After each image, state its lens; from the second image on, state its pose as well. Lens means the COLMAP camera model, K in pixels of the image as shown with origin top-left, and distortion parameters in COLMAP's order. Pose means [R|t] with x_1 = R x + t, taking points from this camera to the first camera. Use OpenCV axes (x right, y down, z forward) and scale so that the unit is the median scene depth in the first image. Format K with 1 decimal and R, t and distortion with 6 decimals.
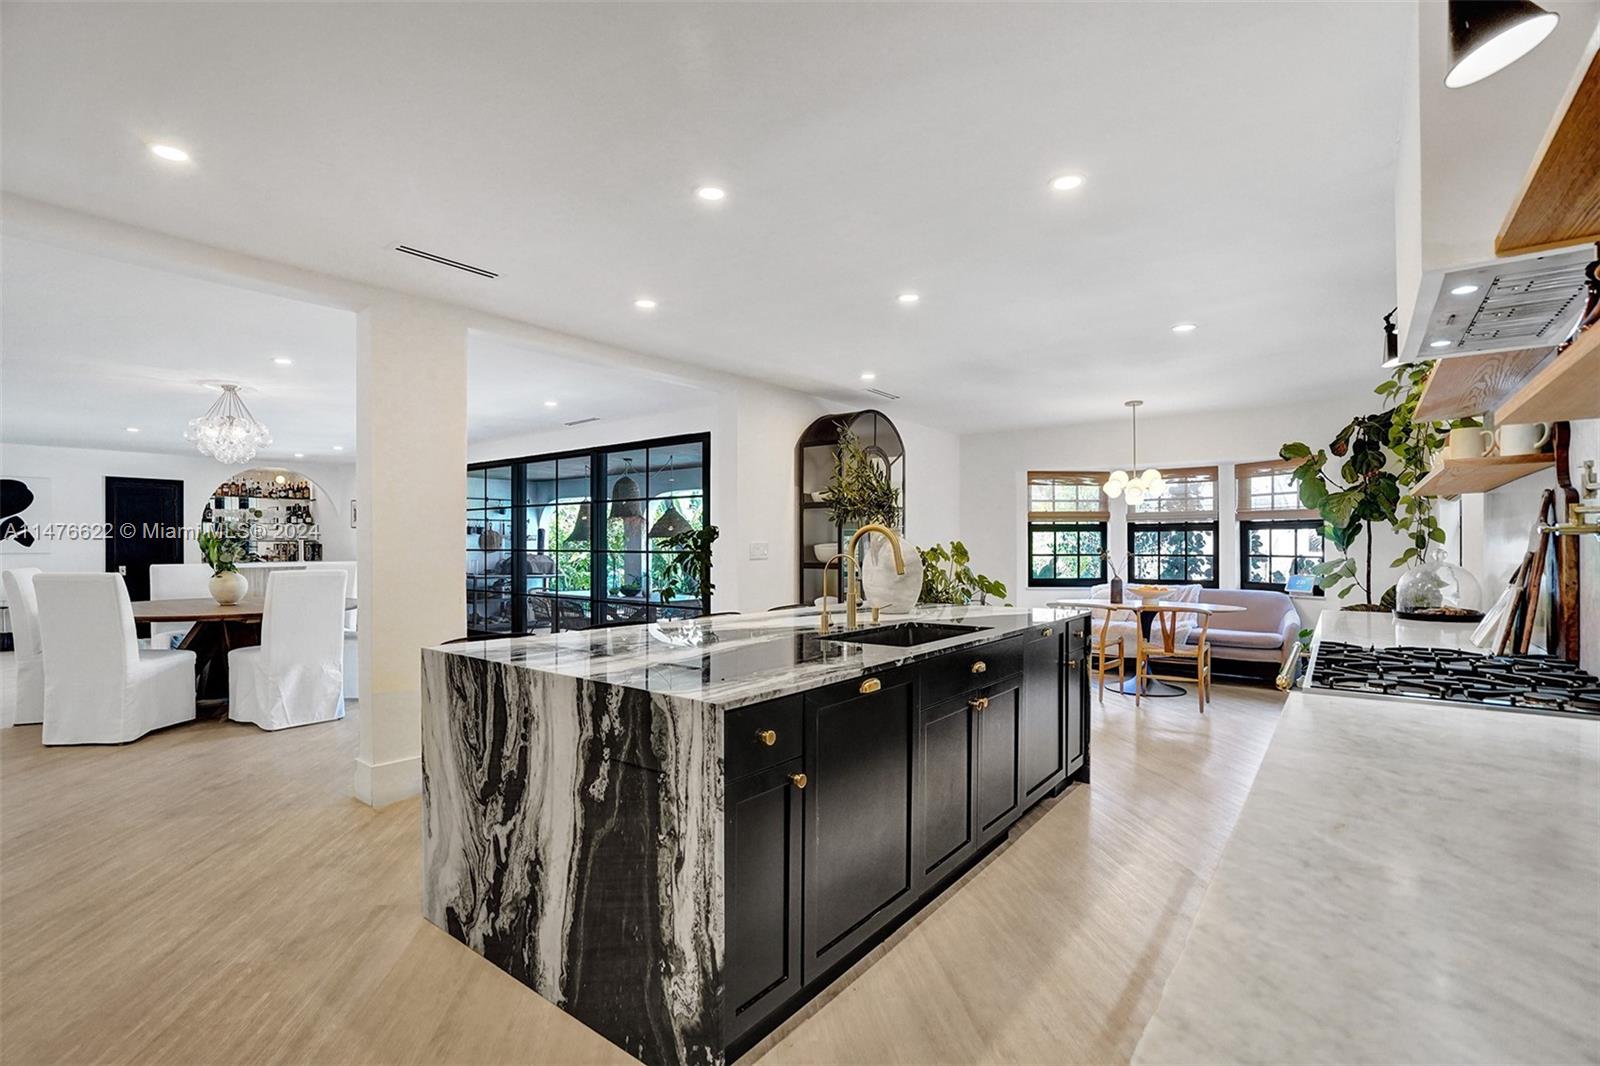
lens RADIAL K [[753.1, 0, 806.0], [0, 753.1, 548.0], [0, 0, 1]] dist [-0.055666, 0.019121]
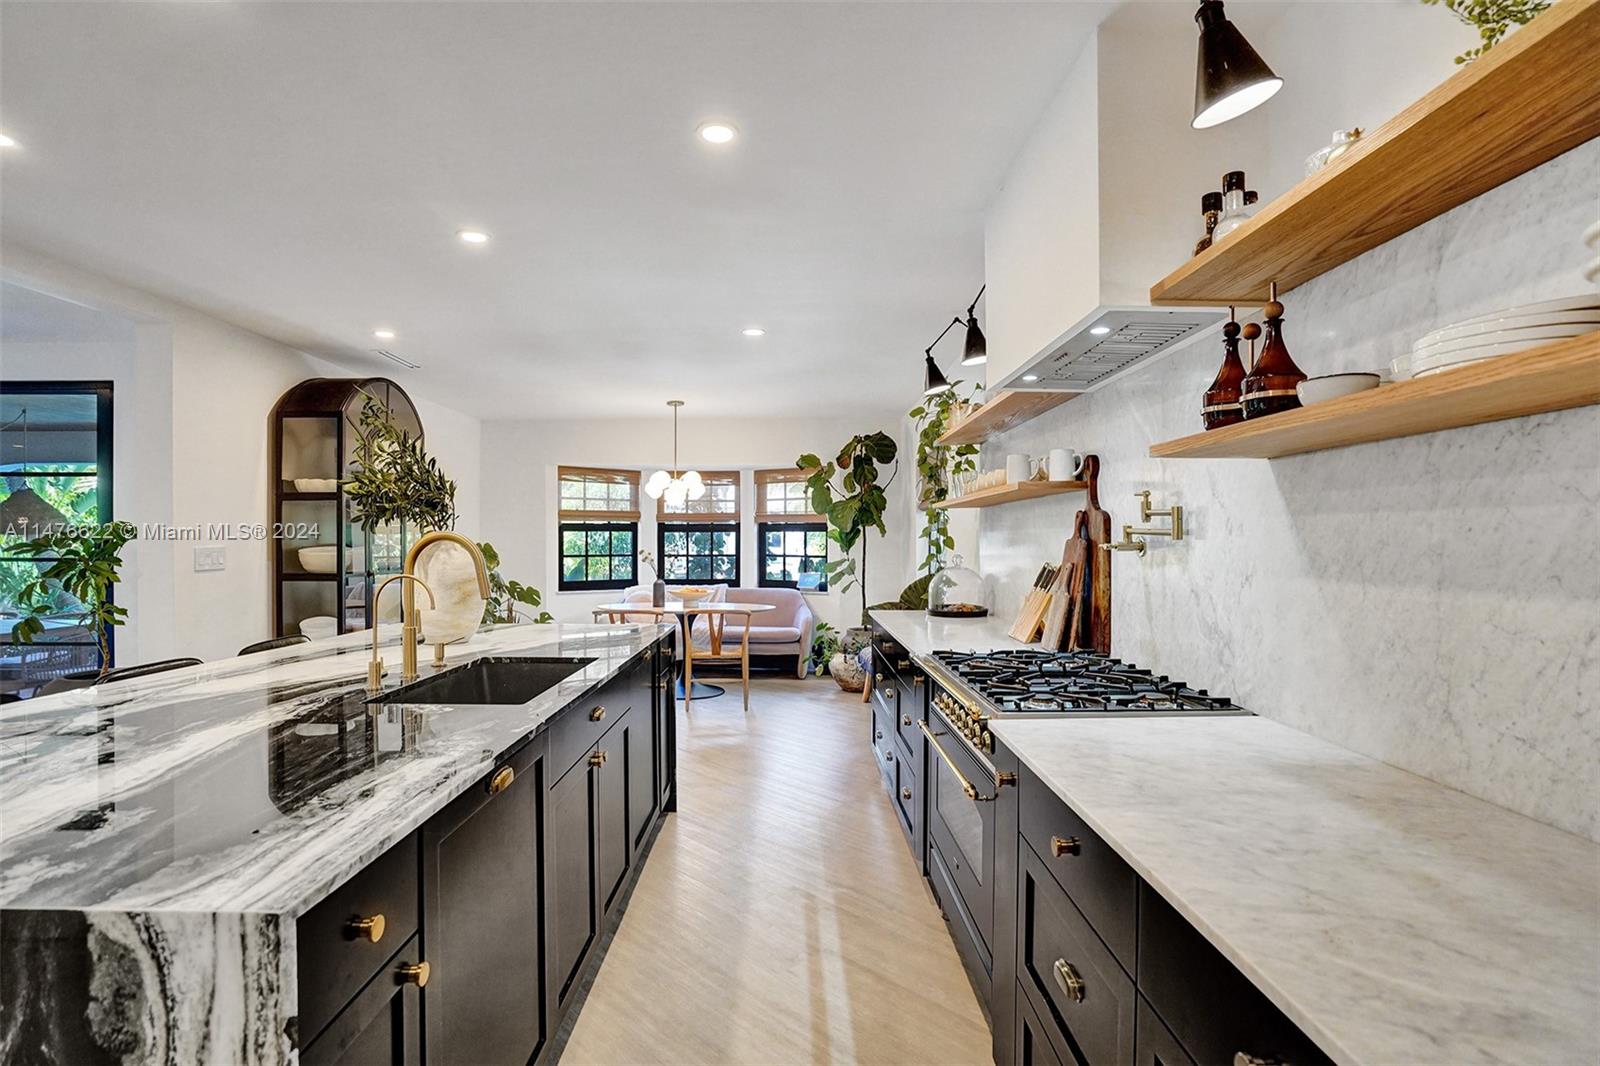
lens RADIAL K [[753.1, 0, 806.0], [0, 753.1, 548.0], [0, 0, 1]] dist [-0.055666, 0.019121]
pose [[0.788957, -0.003608, 0.614437, -0.048837], [-0.001070, 0.999973, 0.007247, -0.013153], [-0.614447, -0.006375, 0.788932, 0.141451]]
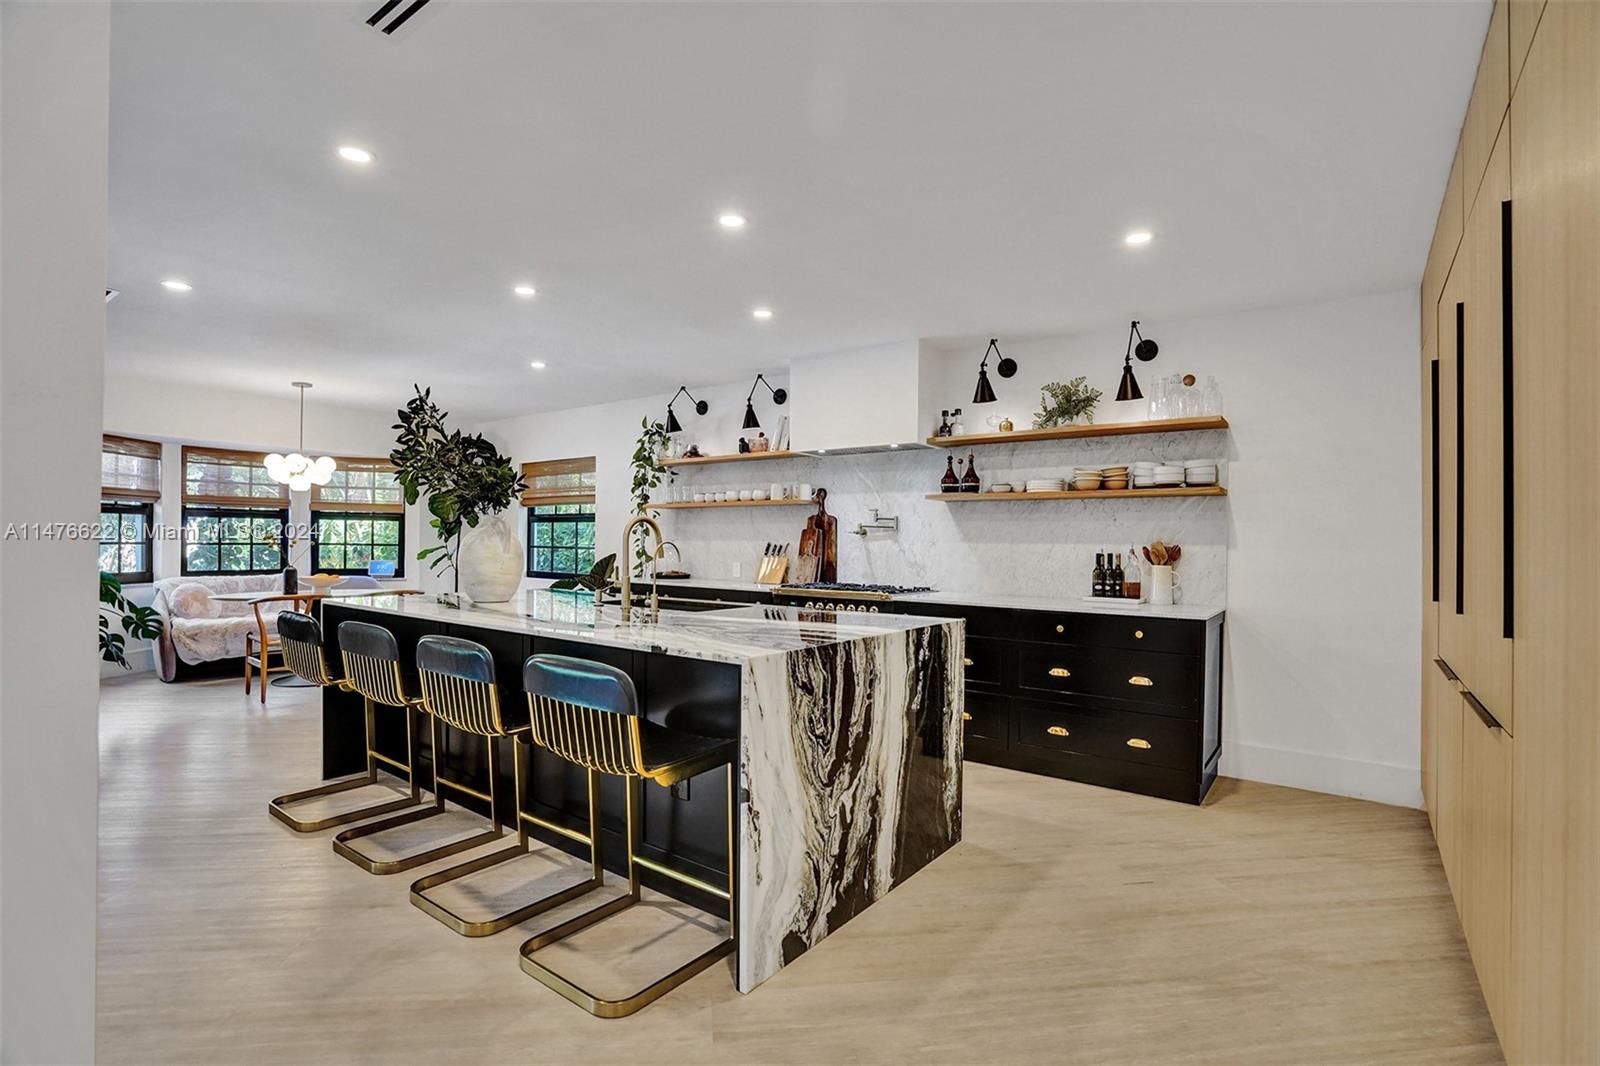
lens RADIAL K [[753.1, 0, 806.0], [0, 753.1, 548.0], [0, 0, 1]] dist [-0.055666, 0.019121]
pose [[-0.029860, -0.006696, 0.999532, -0.713067], [-0.007878, 0.999948, 0.006463, 0.005889], [-0.999523, -0.007682, -0.029911, 0.519744]]
